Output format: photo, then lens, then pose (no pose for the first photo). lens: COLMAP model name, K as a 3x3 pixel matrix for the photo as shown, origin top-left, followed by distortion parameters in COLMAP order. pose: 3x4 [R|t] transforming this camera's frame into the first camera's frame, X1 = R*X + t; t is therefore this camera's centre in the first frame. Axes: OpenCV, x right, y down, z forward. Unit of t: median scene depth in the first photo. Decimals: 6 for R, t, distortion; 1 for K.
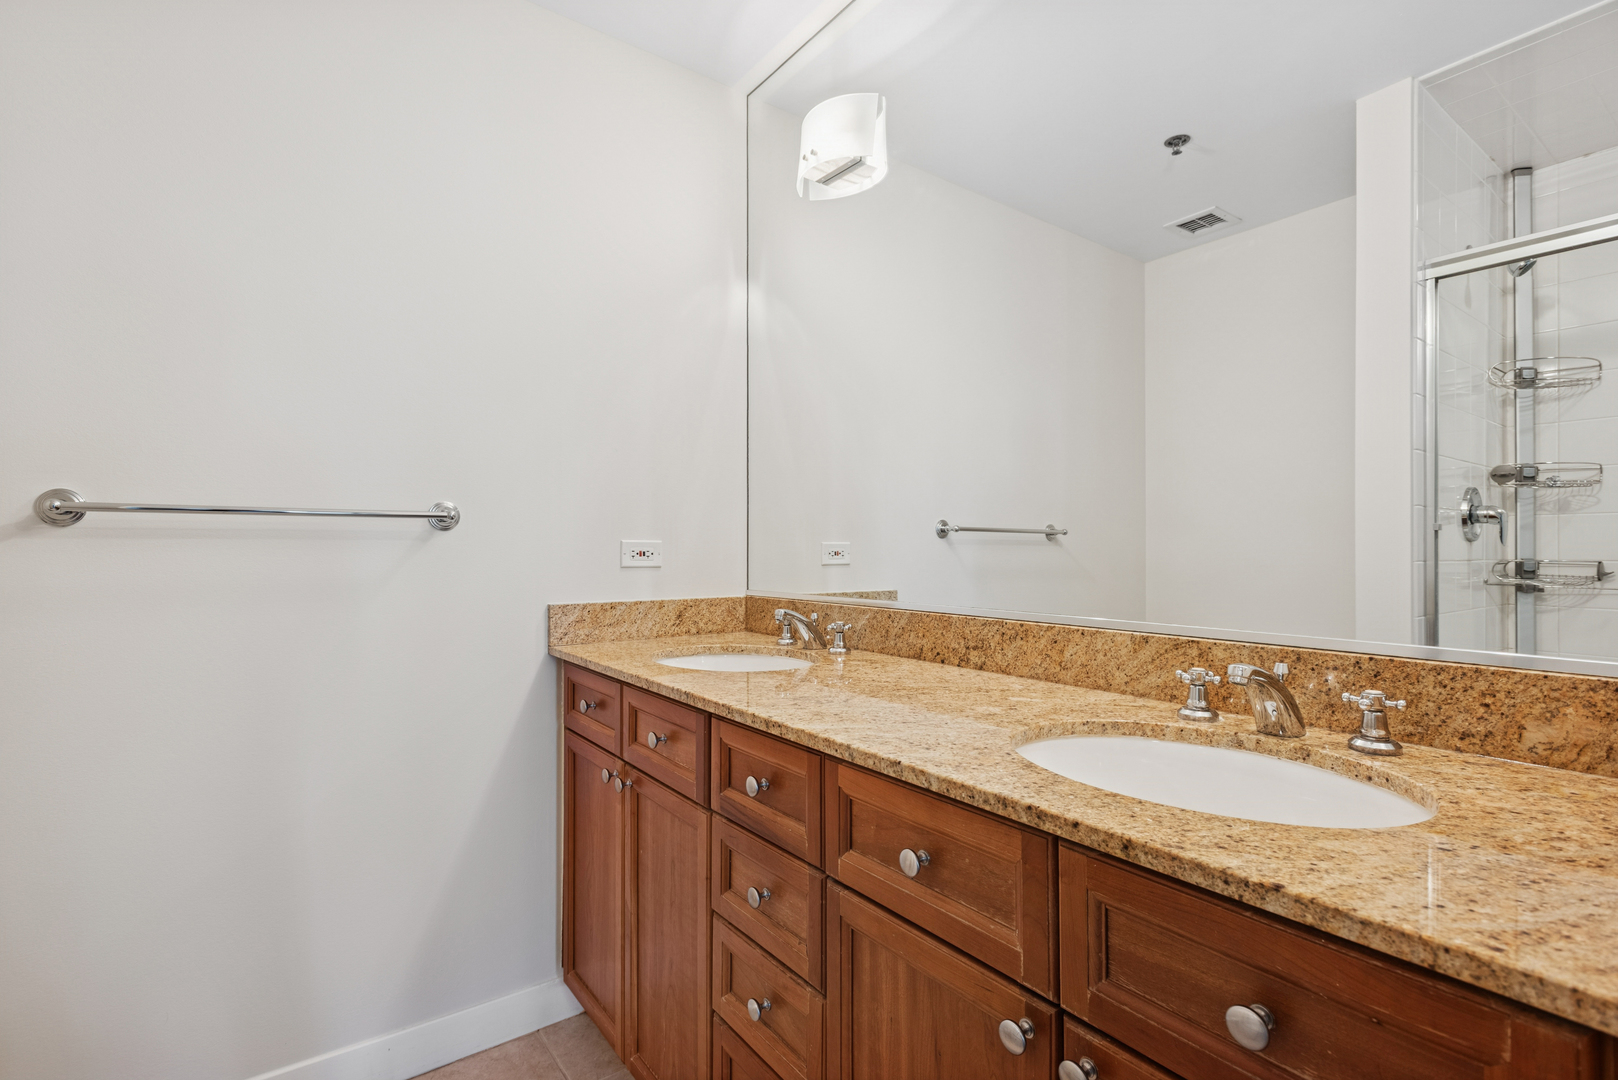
lens RADIAL K [[755.9, 0, 808.9], [0, 755.9, 545.3], [0, 0, 1]] dist [0.015042, -0.004439]
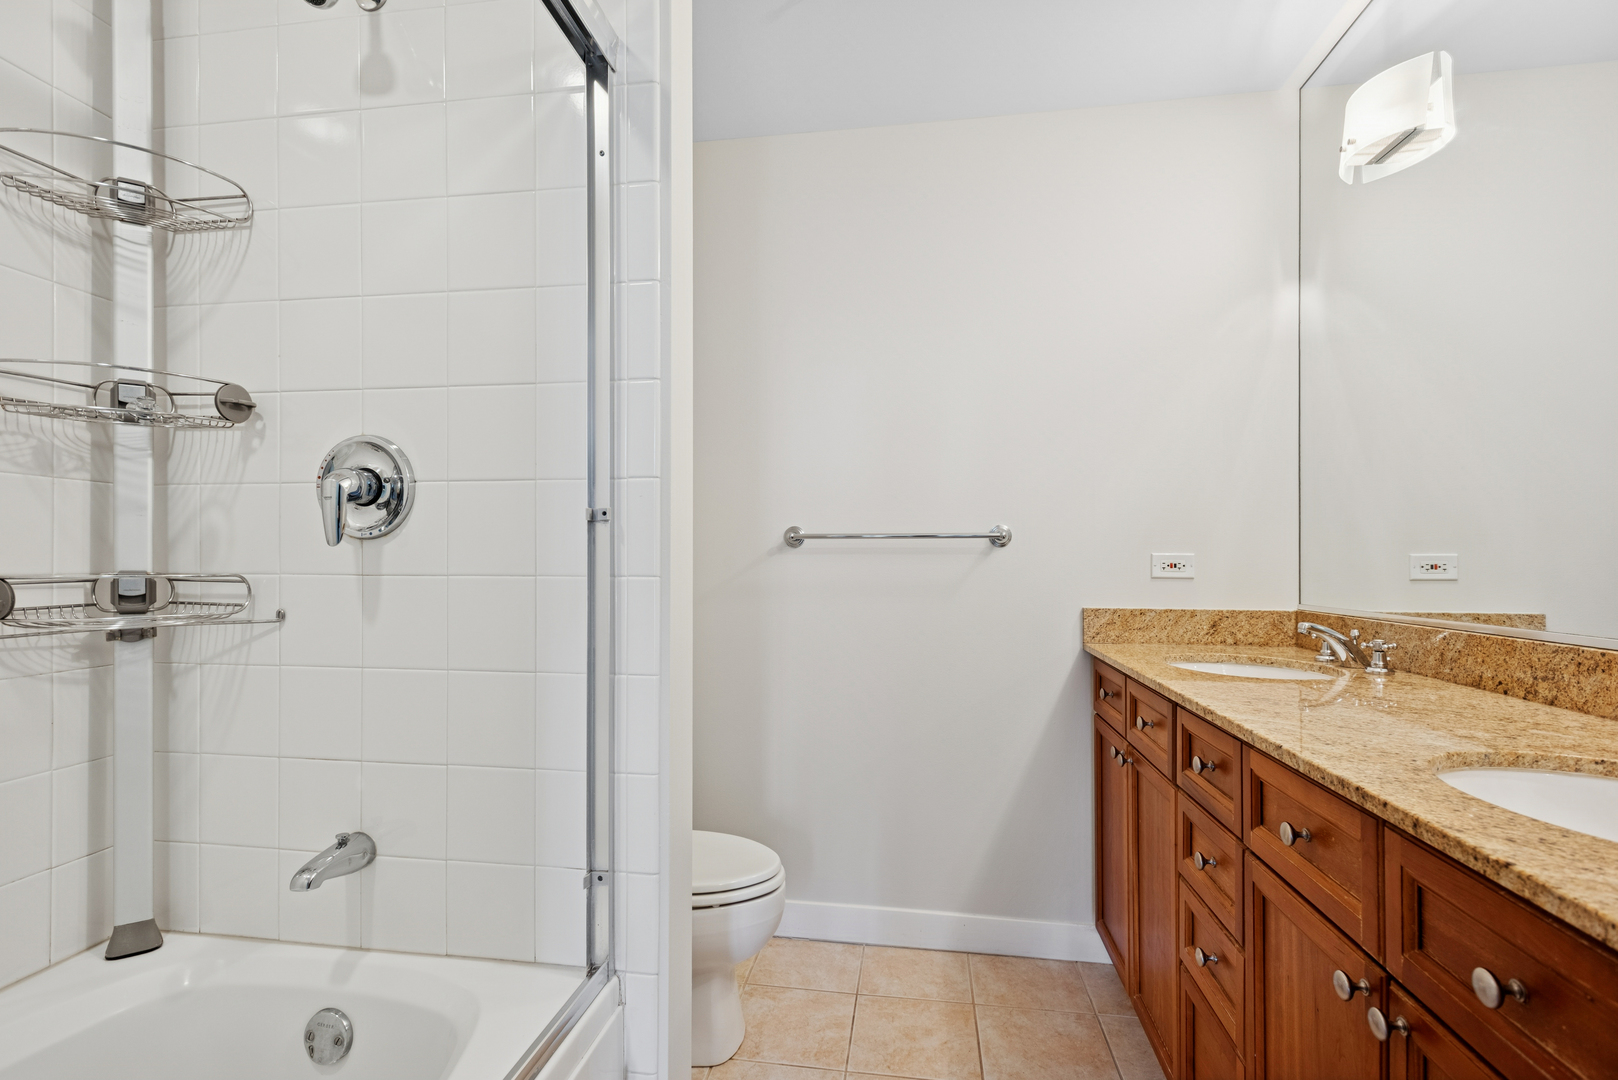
lens RADIAL K [[755.9, 0, 807.1], [0, 755.9, 552.0], [0, 0, 1]] dist [0.015042, -0.004439]
pose [[0.704666, -0.007557, -0.709499, 0.262059], [0.001751, 0.999959, -0.008912, 0.000326], [0.709537, 0.005038, 0.704650, -0.195485]]
